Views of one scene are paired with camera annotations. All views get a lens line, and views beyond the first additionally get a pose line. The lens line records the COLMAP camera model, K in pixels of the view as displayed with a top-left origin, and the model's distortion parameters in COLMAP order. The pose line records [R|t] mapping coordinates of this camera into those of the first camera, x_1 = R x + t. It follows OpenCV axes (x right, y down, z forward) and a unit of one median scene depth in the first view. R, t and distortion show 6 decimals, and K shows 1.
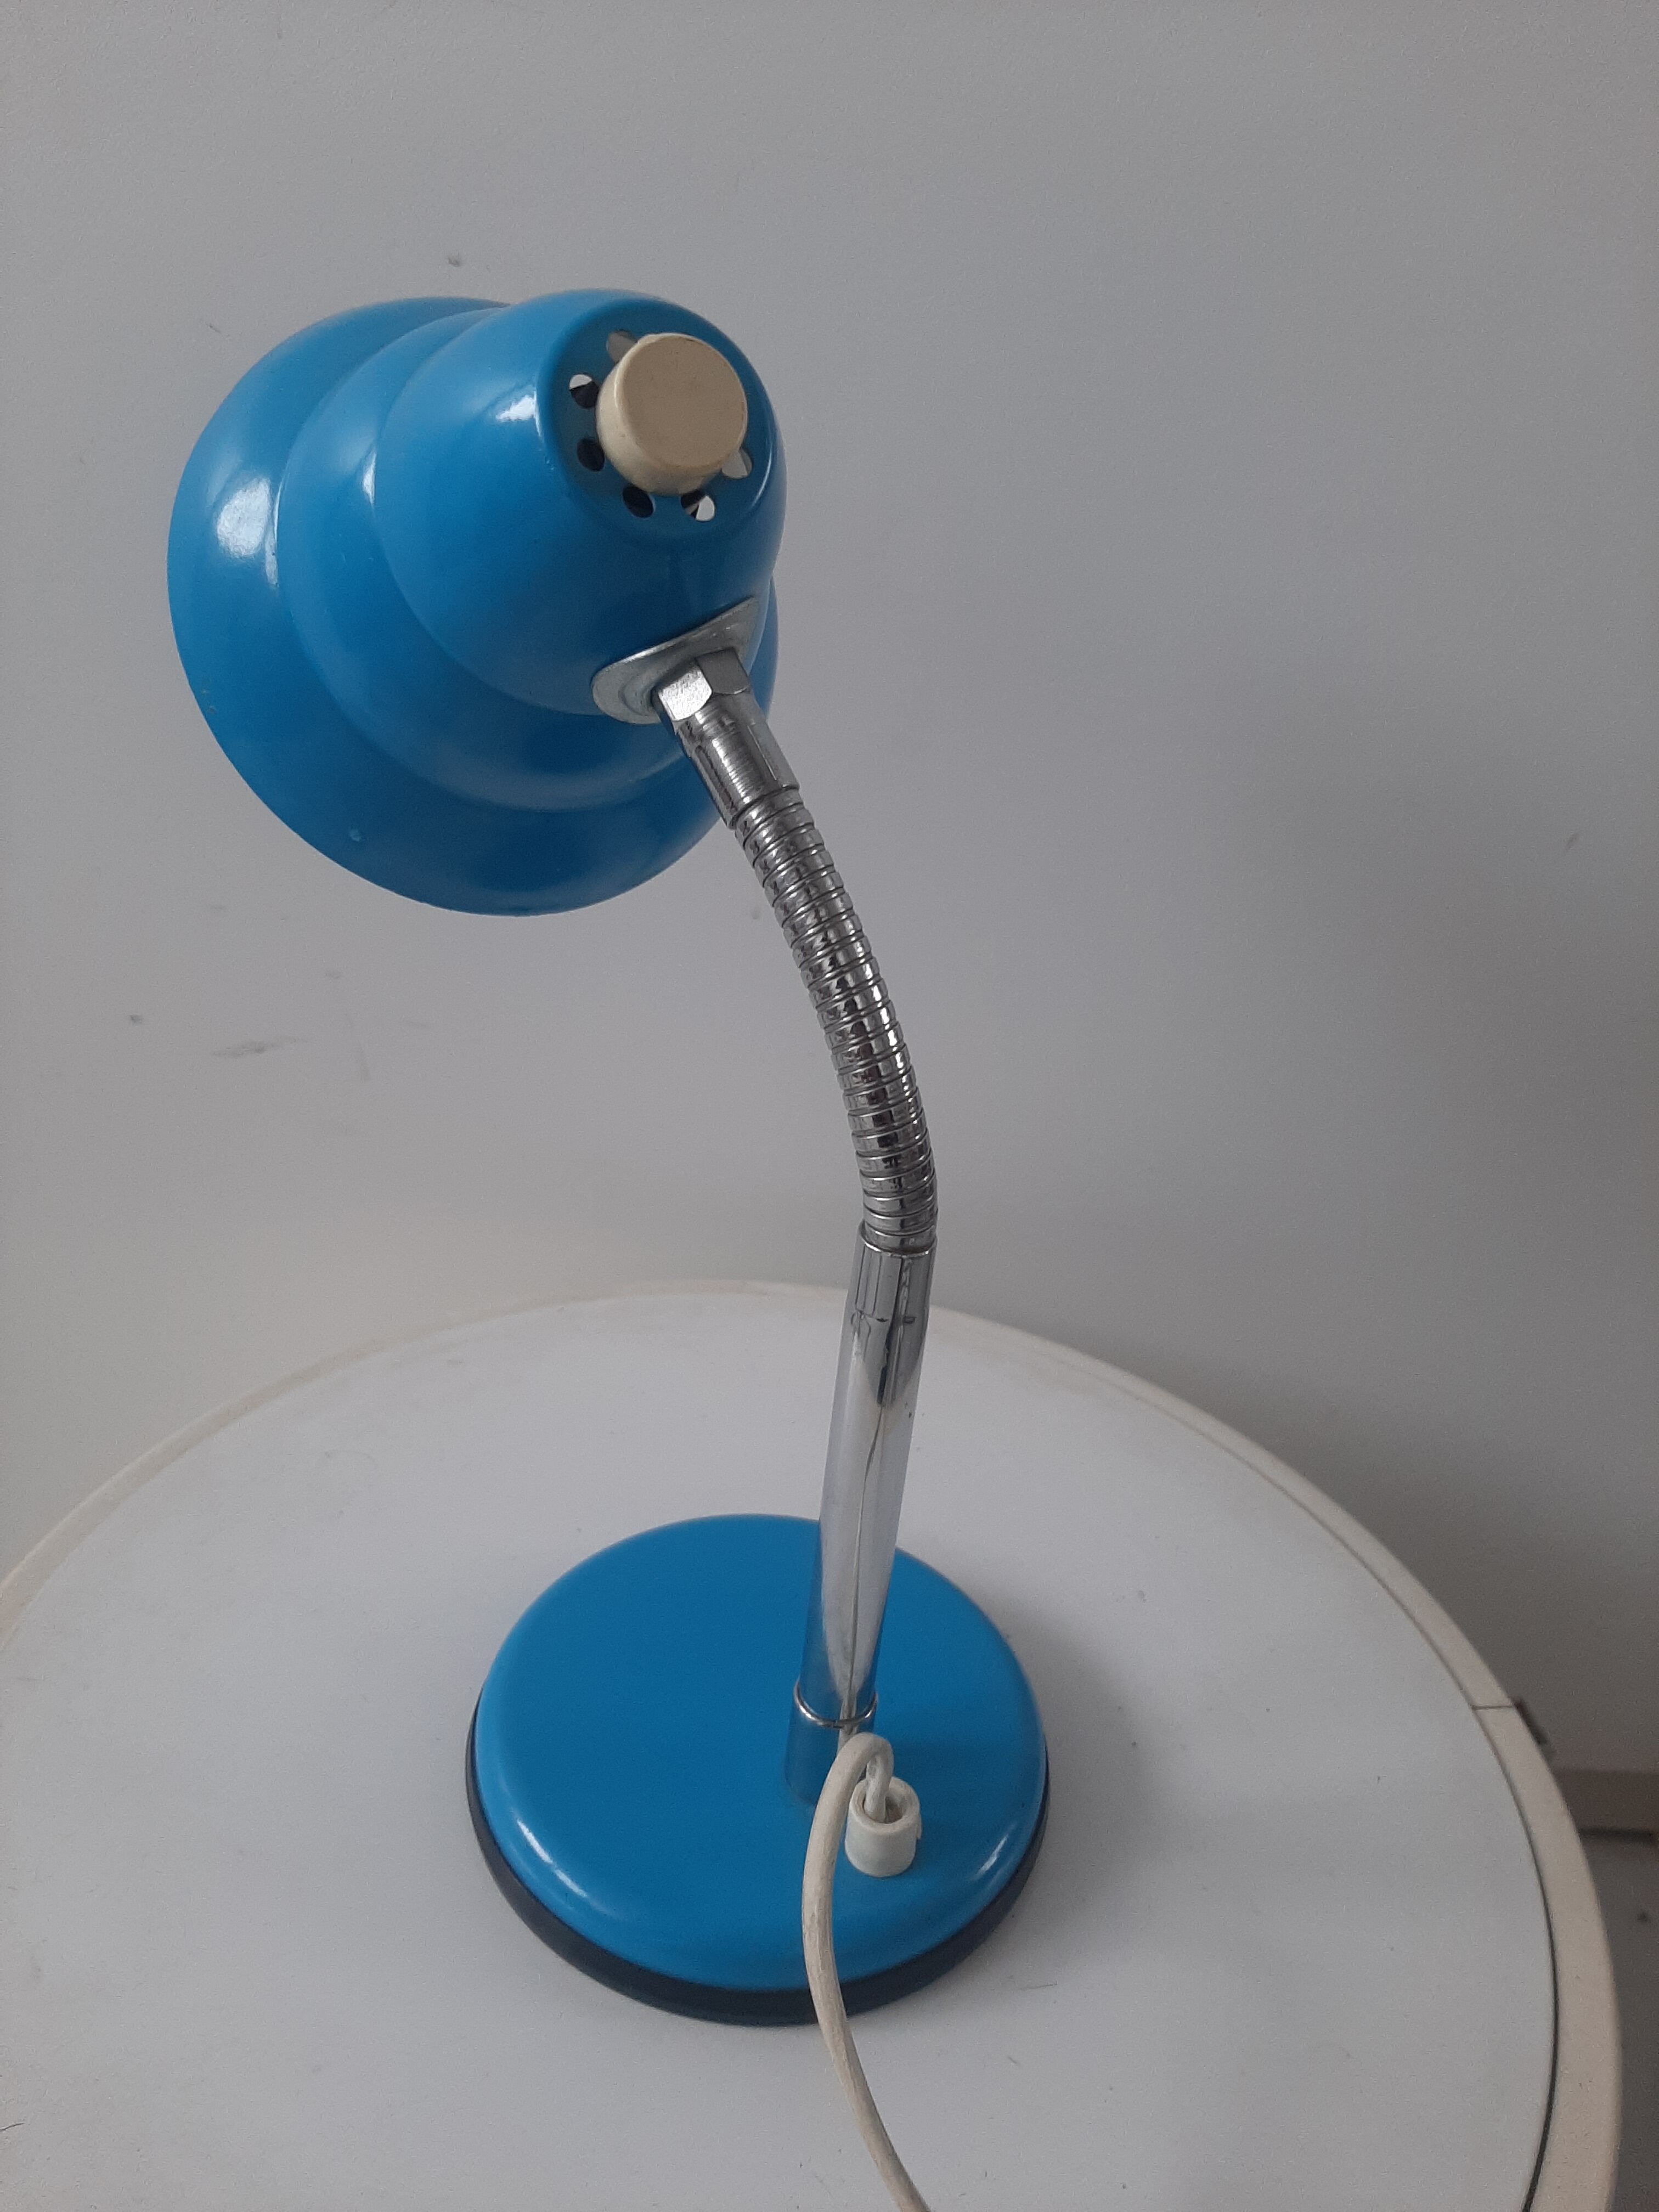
lens RADIAL K [[1948.9, 0, 842.4], [0, 1948.9, 1027.6], [0, 0, 1]] dist [0.126812, -0.345995]
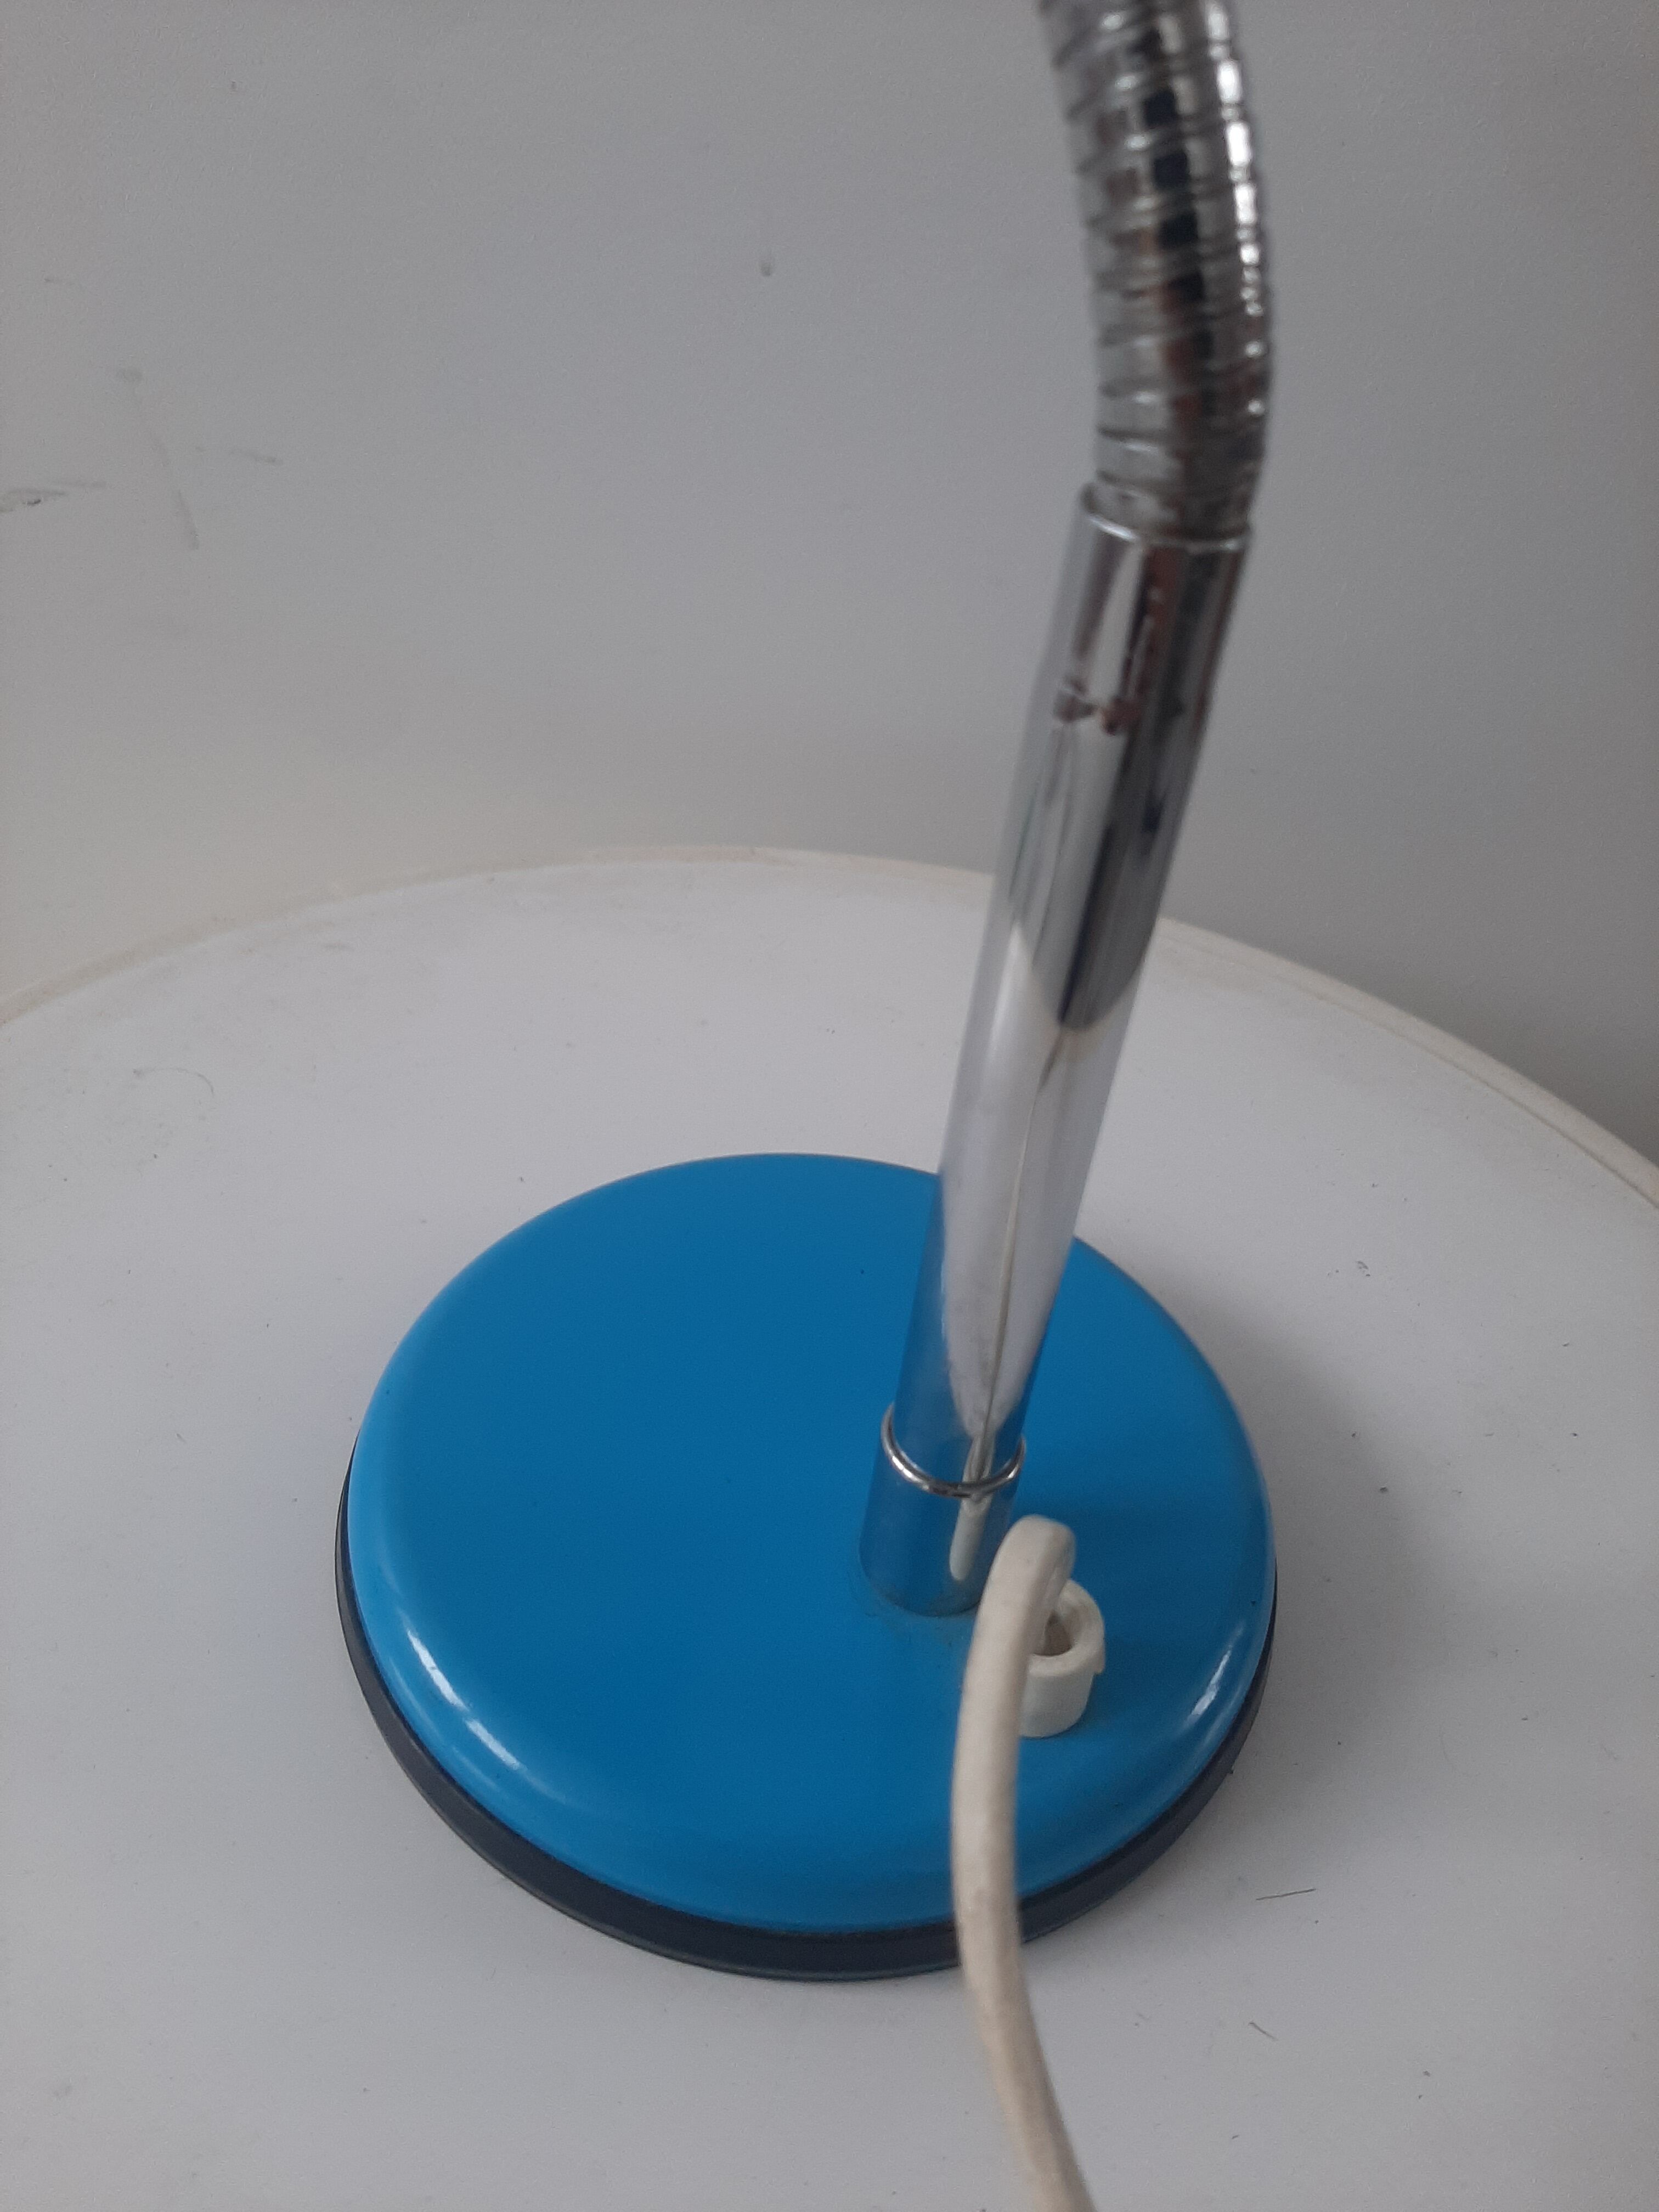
lens RADIAL K [[1948.9, 0, 842.4], [0, 1948.9, 1027.6], [0, 0, 1]] dist [0.126812, -0.345995]
pose [[0.999853, -0.005766, 0.016117, -0.044754], [0.003117, 0.987138, 0.159840, 0.124550], [-0.016831, -0.159766, 0.987011, 0.442266]]
